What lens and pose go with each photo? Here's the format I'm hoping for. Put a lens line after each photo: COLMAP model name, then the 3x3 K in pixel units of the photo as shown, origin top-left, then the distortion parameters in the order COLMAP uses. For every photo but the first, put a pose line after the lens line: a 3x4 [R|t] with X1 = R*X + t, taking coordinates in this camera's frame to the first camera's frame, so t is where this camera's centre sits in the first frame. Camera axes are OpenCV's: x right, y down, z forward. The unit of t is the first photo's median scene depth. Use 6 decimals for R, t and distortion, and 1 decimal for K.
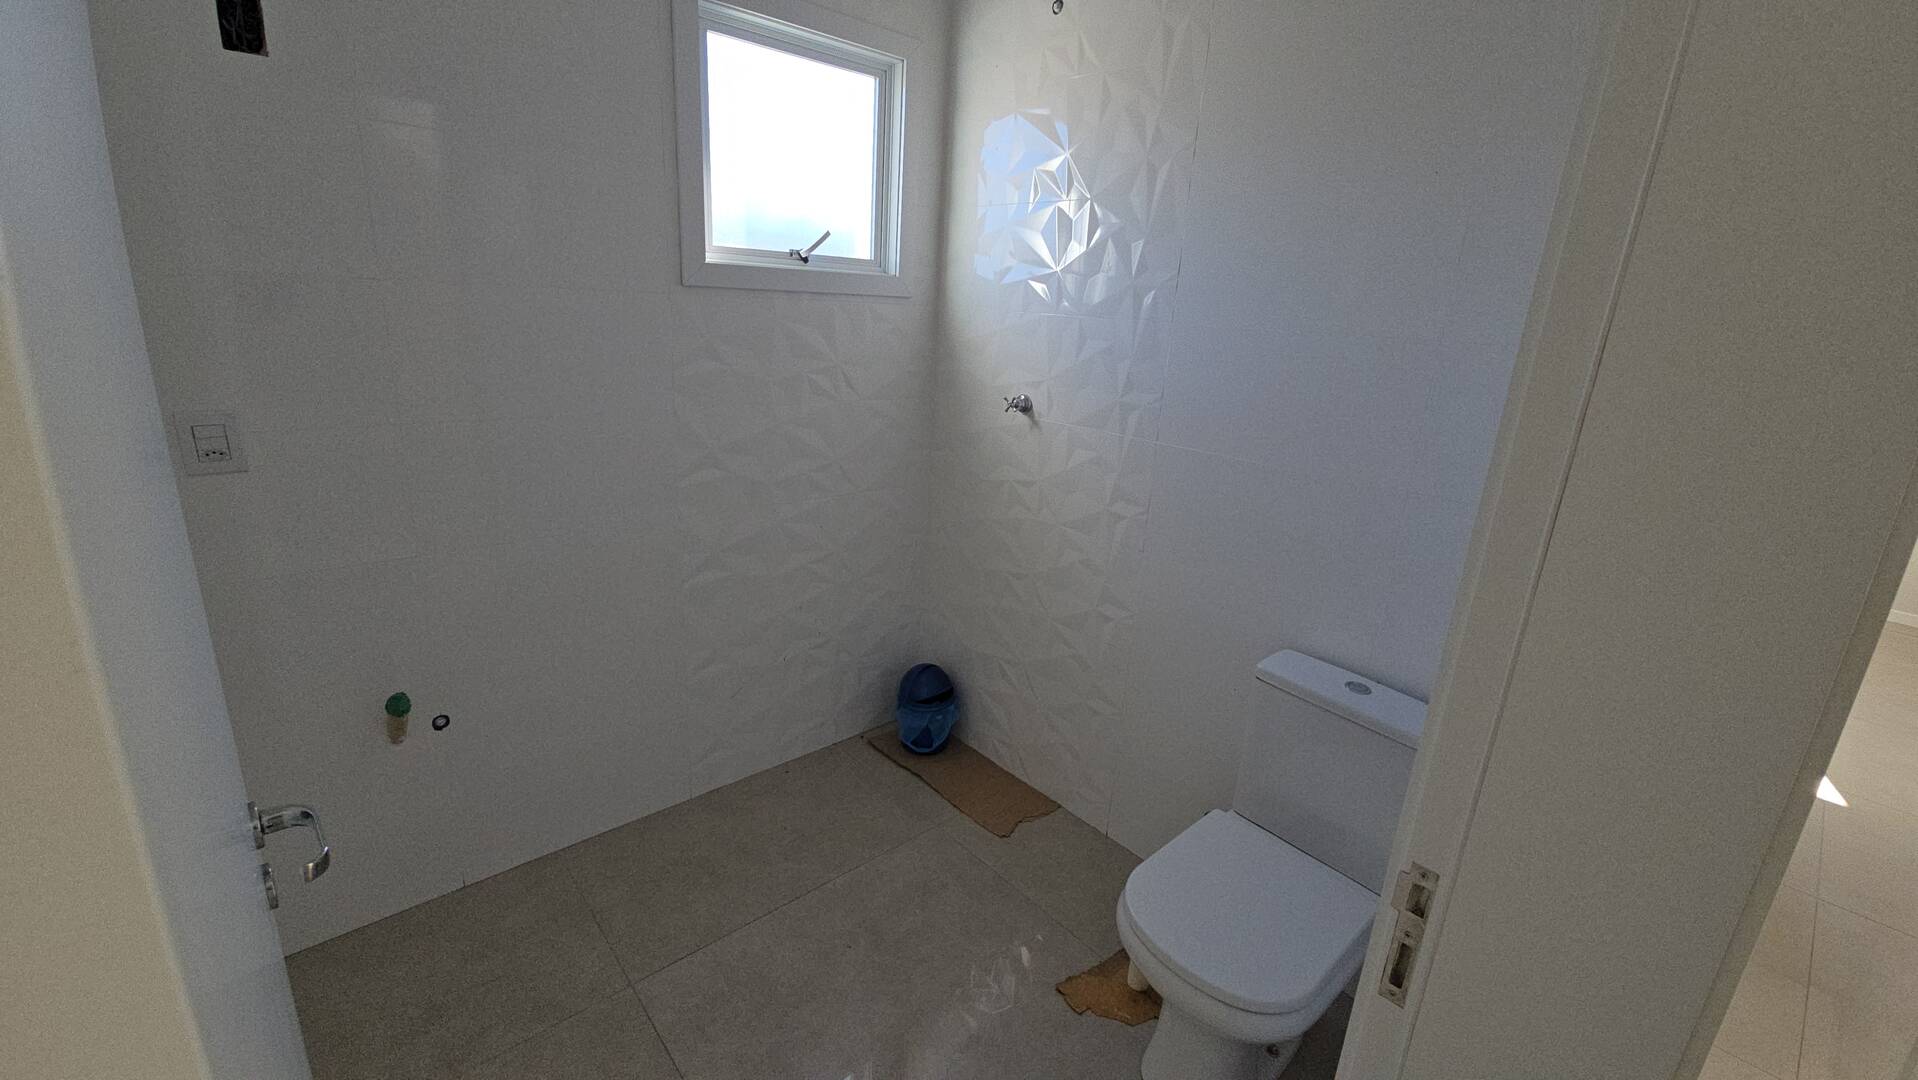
lens RADIAL K [[782.4, 0, 960.9], [0, 782.4, 535.2], [0, 0, 1]] dist [0.007295, -0.005455]
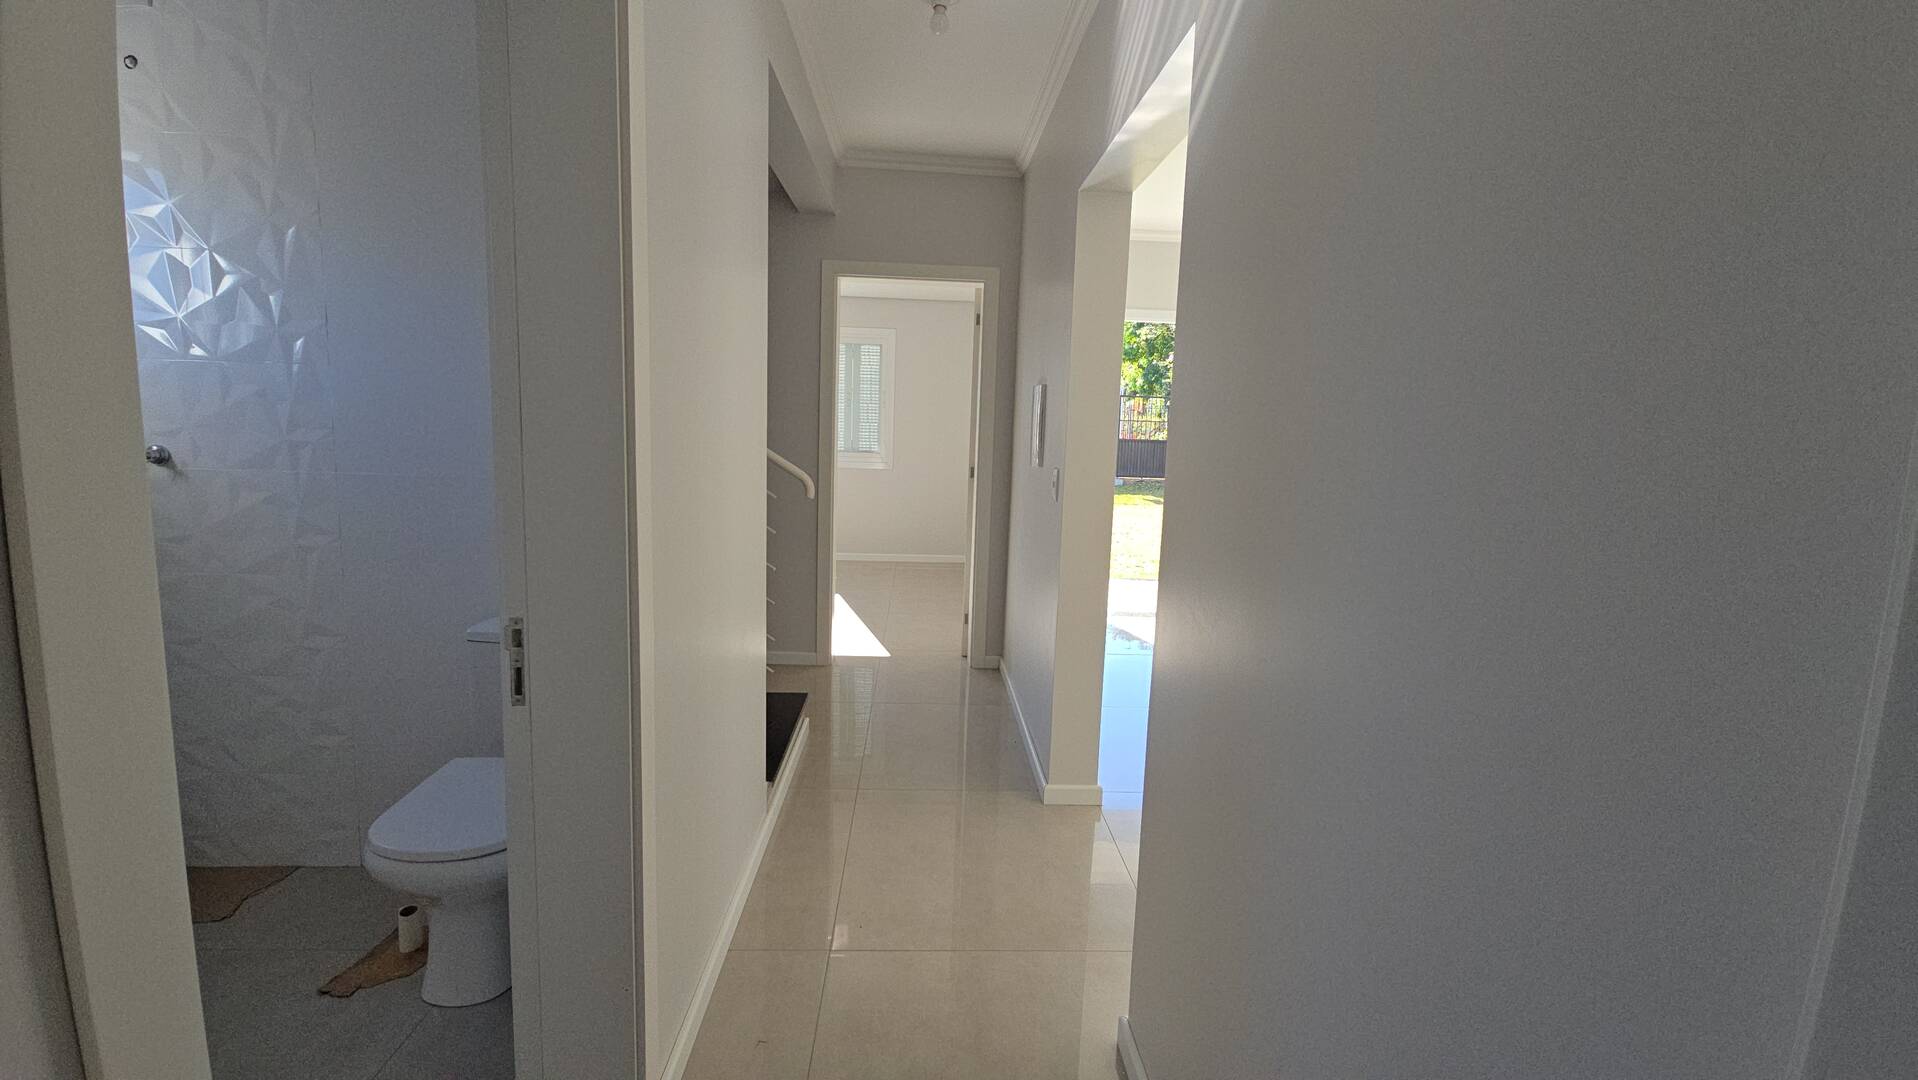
lens RADIAL K [[782.4, 0, 962.0], [0, 782.4, 532.5], [0, 0, 1]] dist [0.007295, -0.005455]
pose [[0.635822, -0.131964, 0.760471, -0.035888], [0.217922, 0.975881, -0.012859, 0.157466], [-0.740432, 0.173899, 0.649245, -0.324592]]
